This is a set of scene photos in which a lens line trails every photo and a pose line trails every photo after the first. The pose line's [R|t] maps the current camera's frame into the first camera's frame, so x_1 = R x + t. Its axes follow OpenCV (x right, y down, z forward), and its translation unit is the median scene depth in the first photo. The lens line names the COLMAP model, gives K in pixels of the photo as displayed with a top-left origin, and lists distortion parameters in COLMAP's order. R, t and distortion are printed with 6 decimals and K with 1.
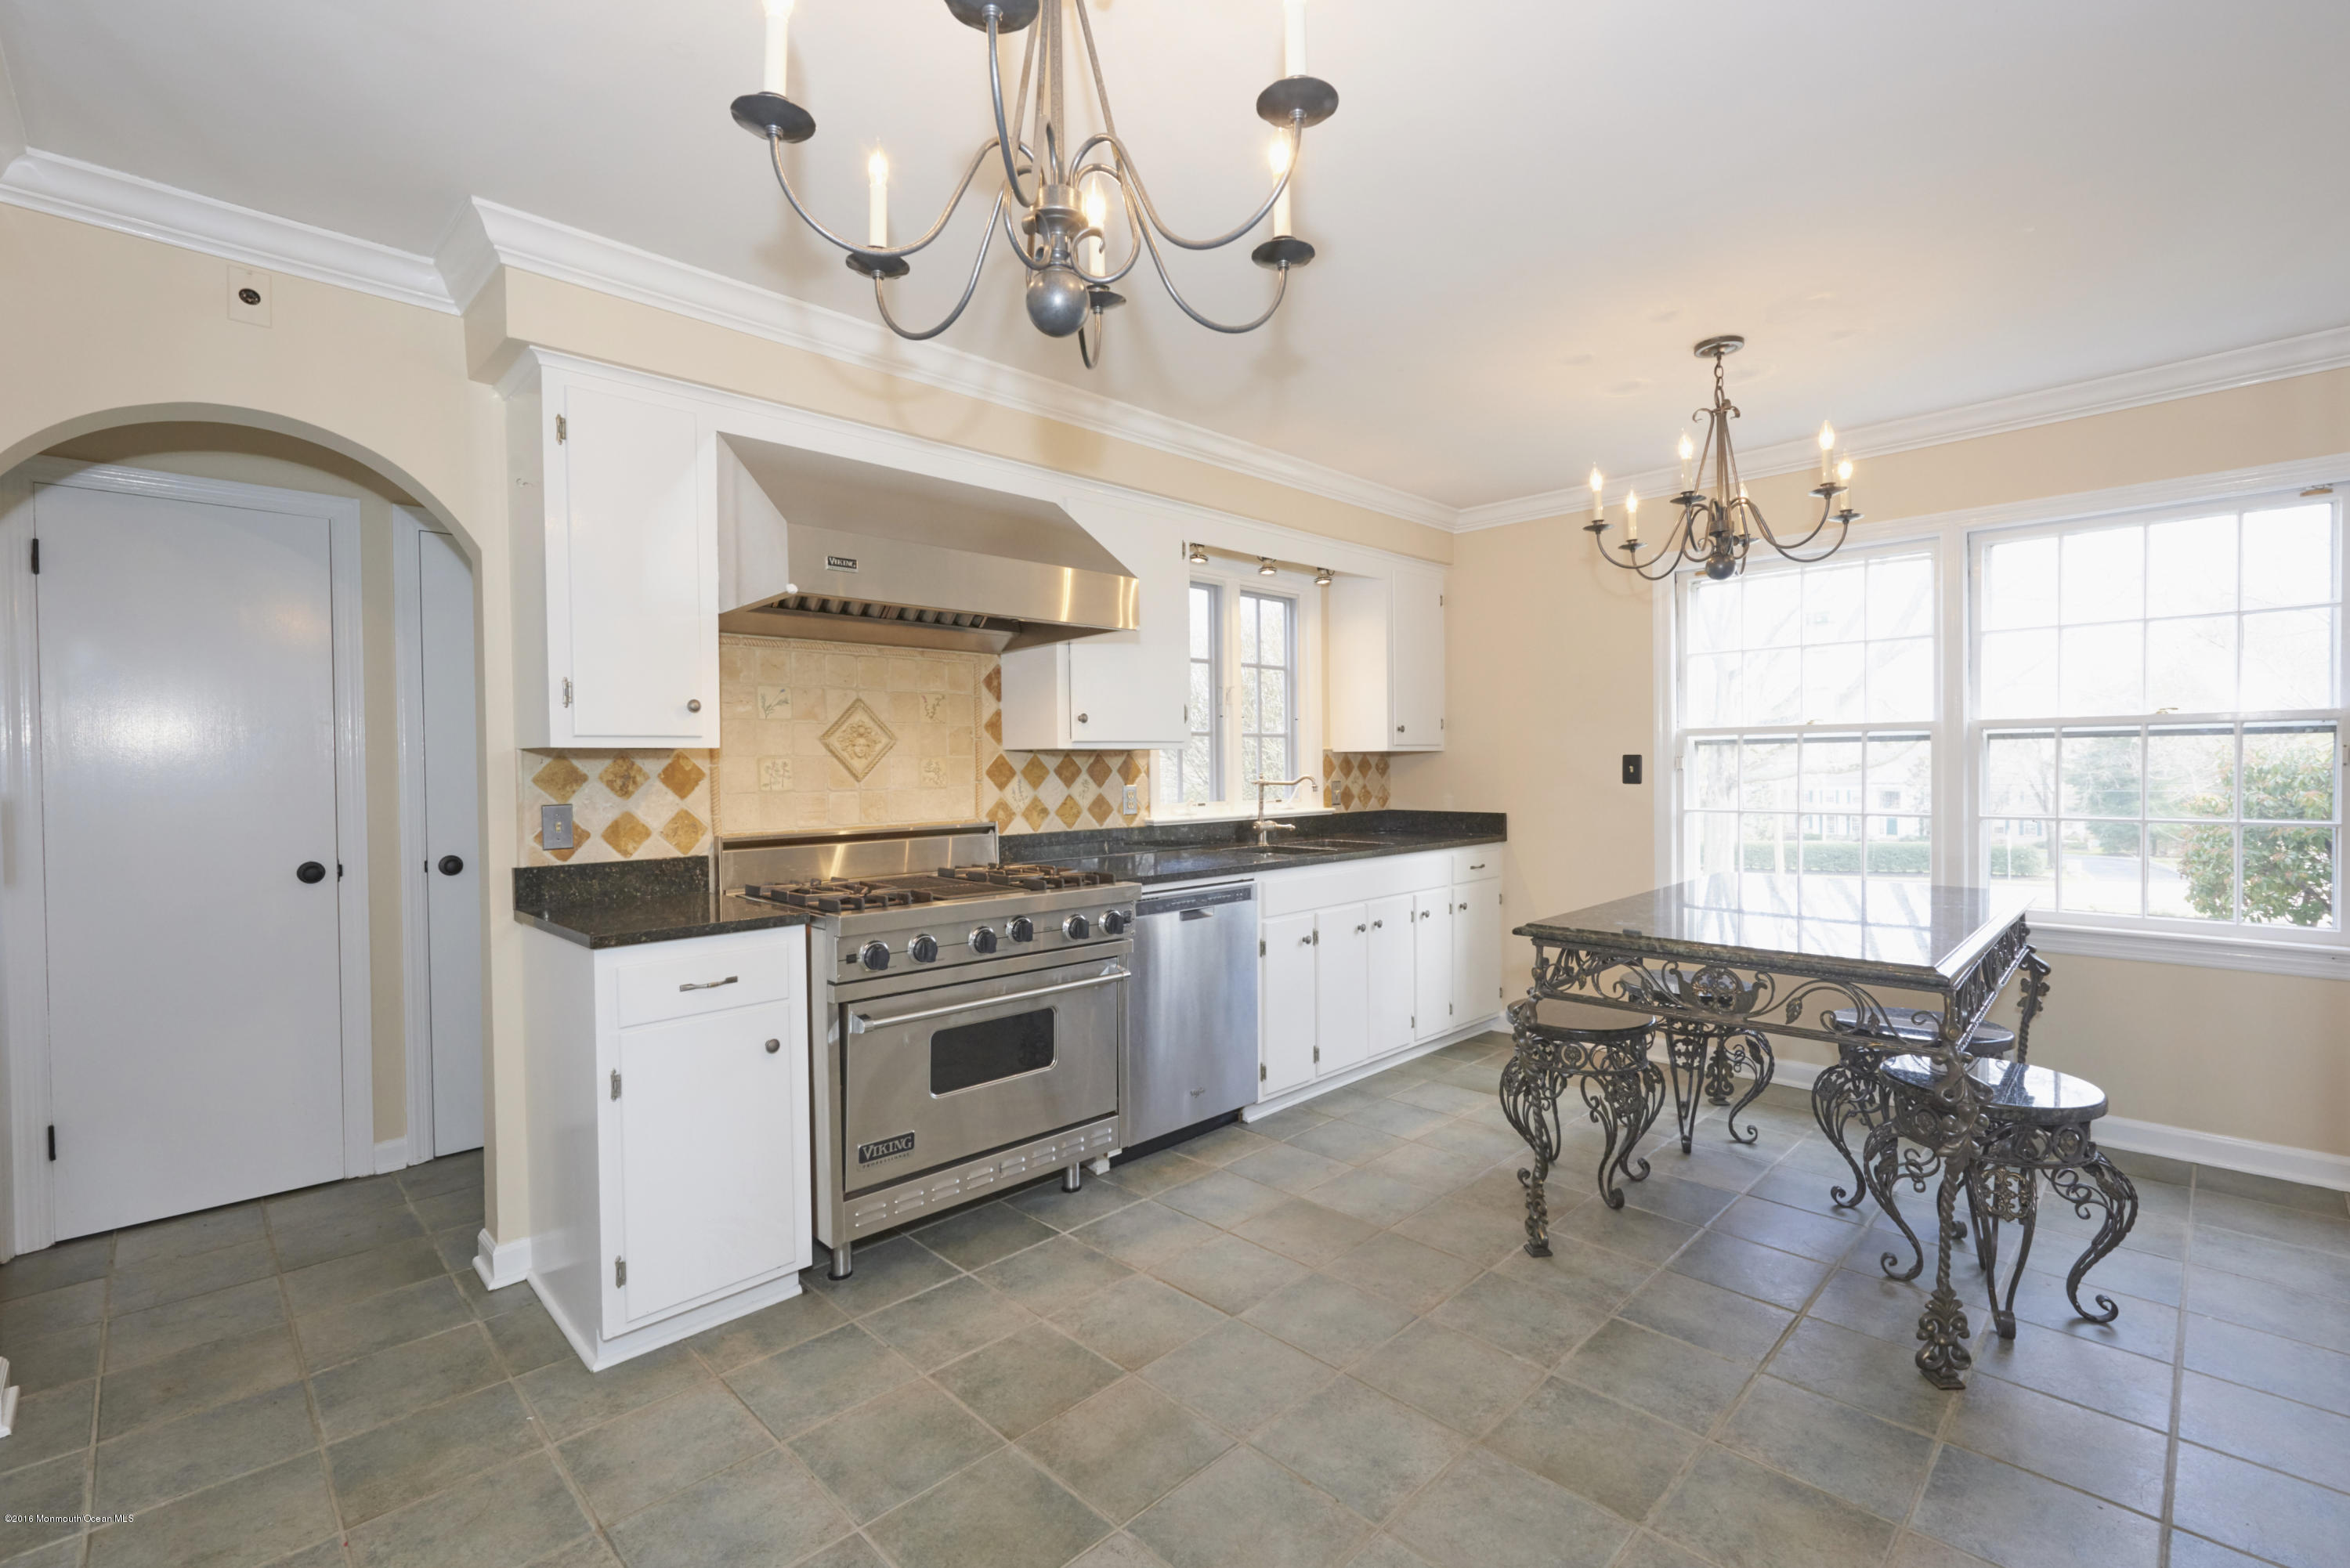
lens RADIAL K [[1034.1, 0, 1184.7], [0, 1034.1, 788.2], [0, 0, 1]] dist [-0.002414, -0.000013]
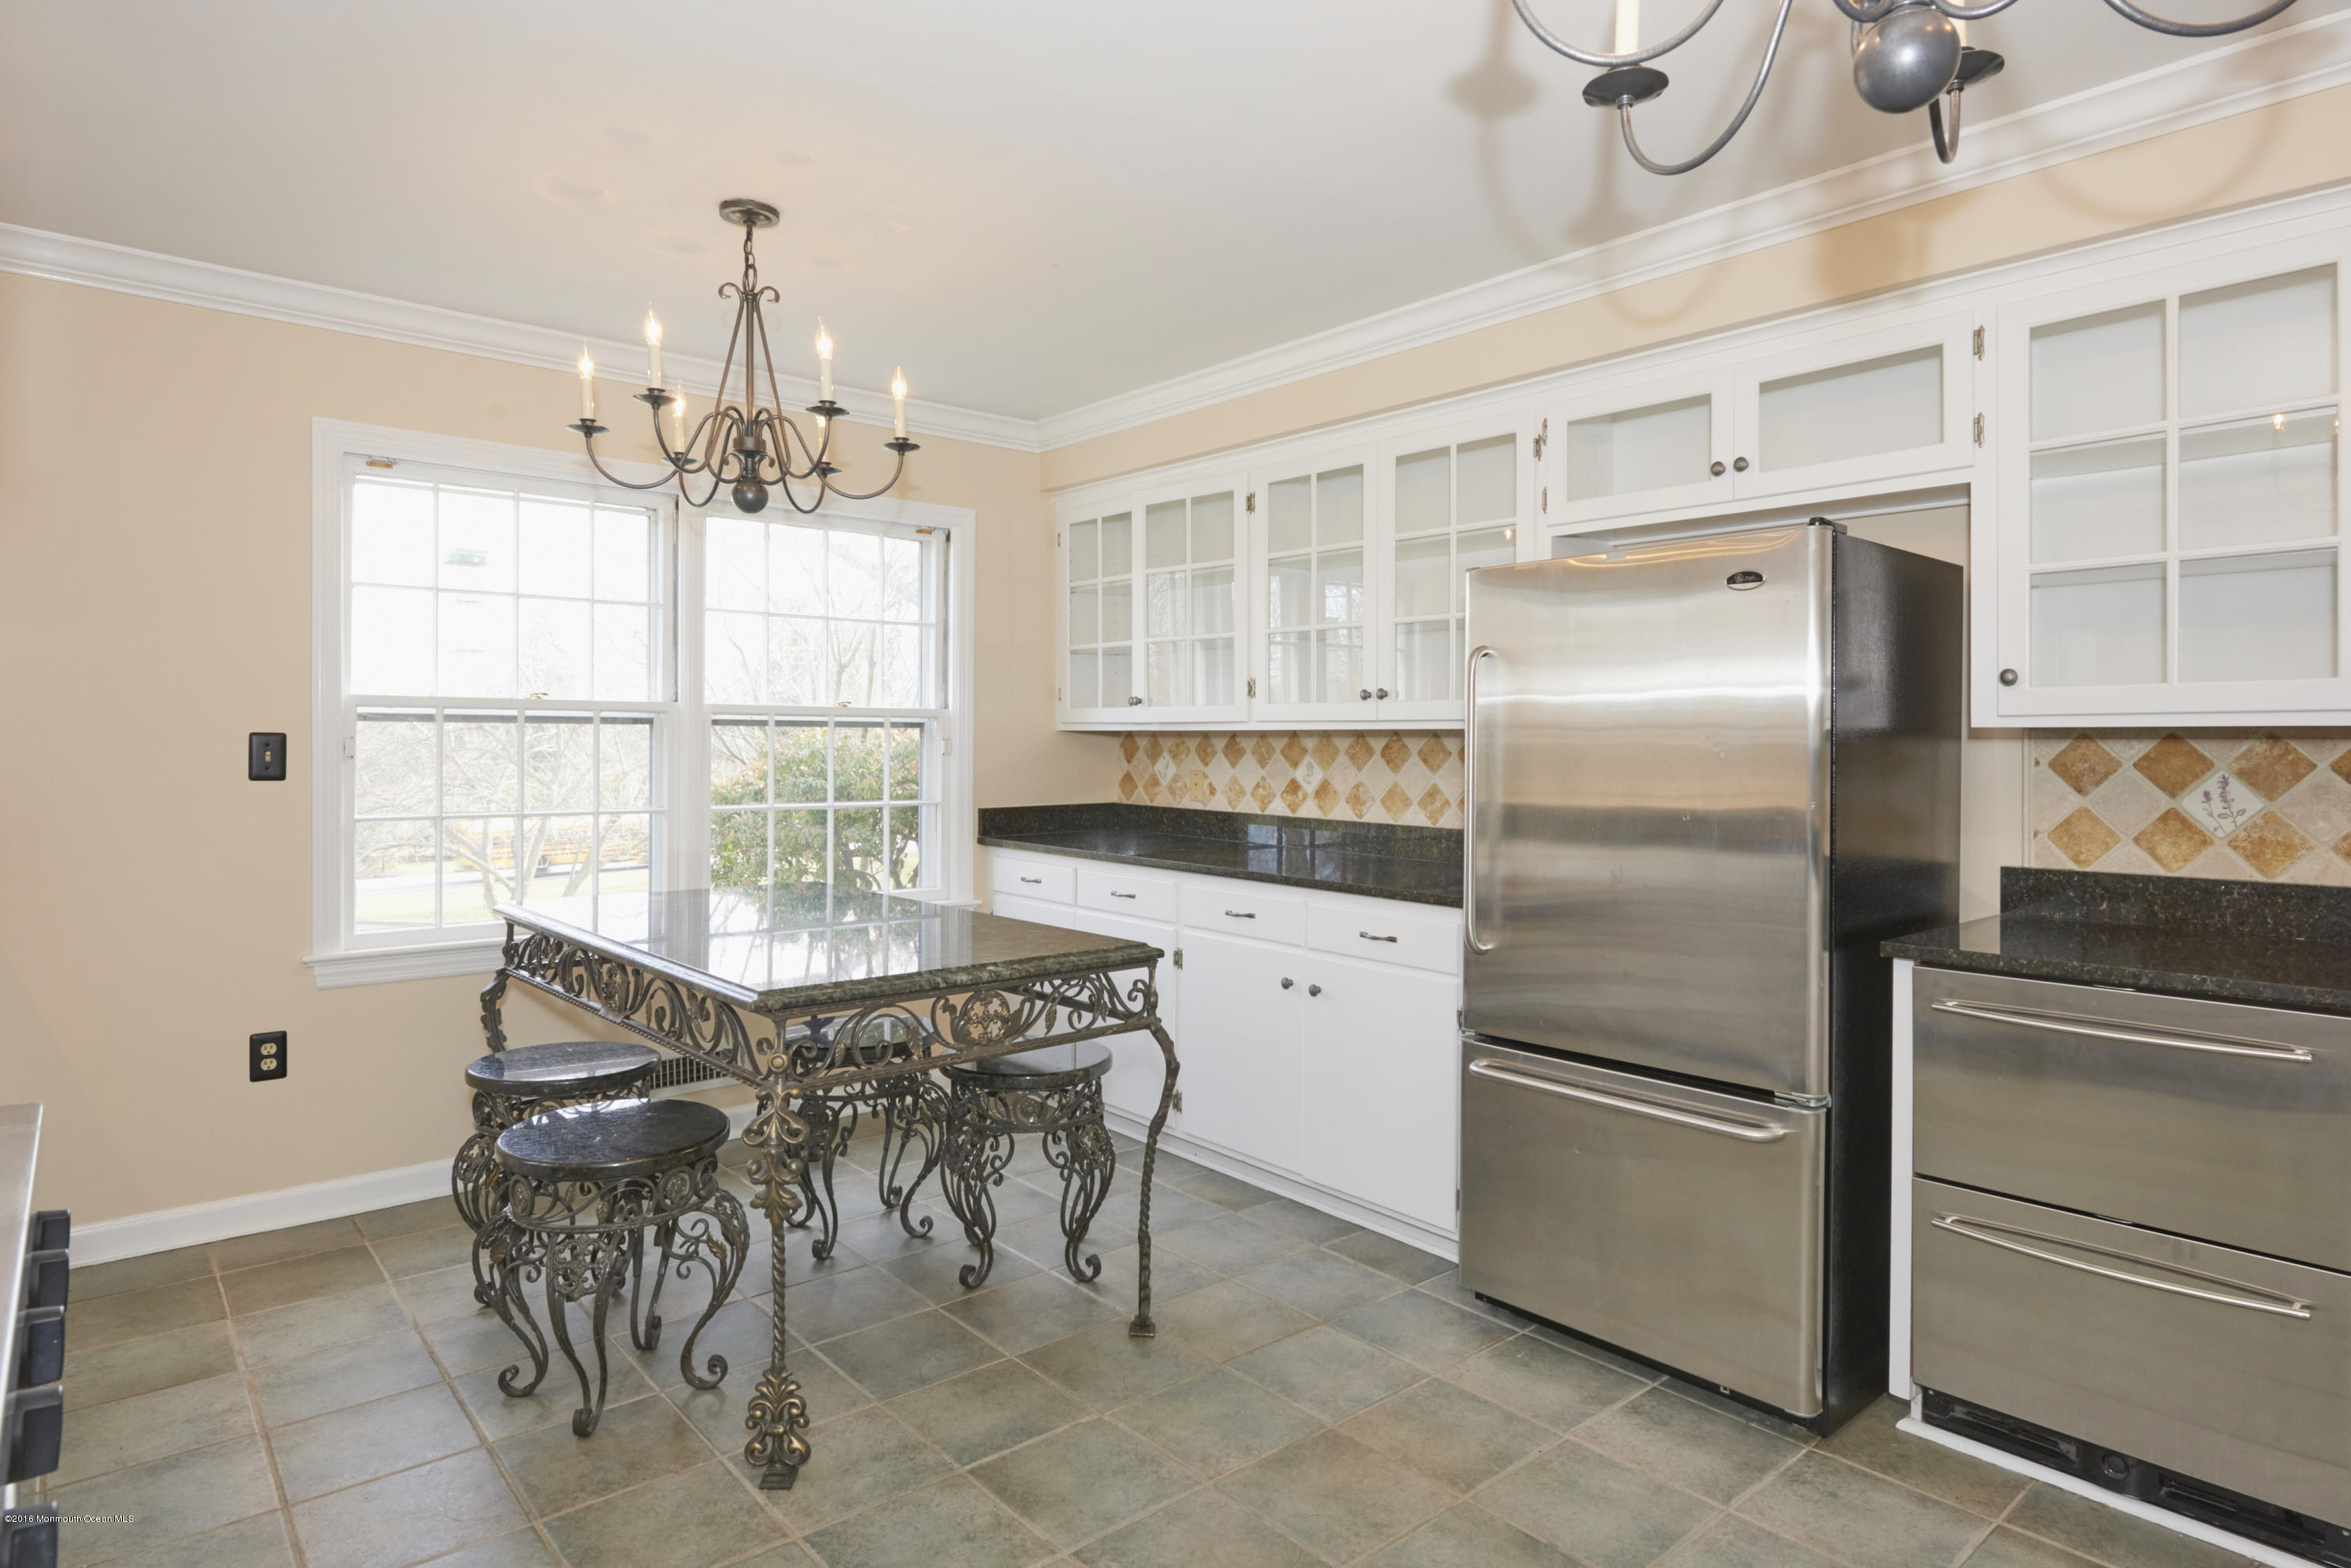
lens RADIAL K [[1293.1, 0, 1180.4], [0, 1293.1, 762.0], [0, 0, 1]] dist [0.004811, -0.000759]
pose [[0.074232, -0.002836, 0.997237, -0.724453], [0.015313, 0.999881, 0.001704, -0.021221], [-0.997123, 0.015144, 0.074266, 1.027740]]
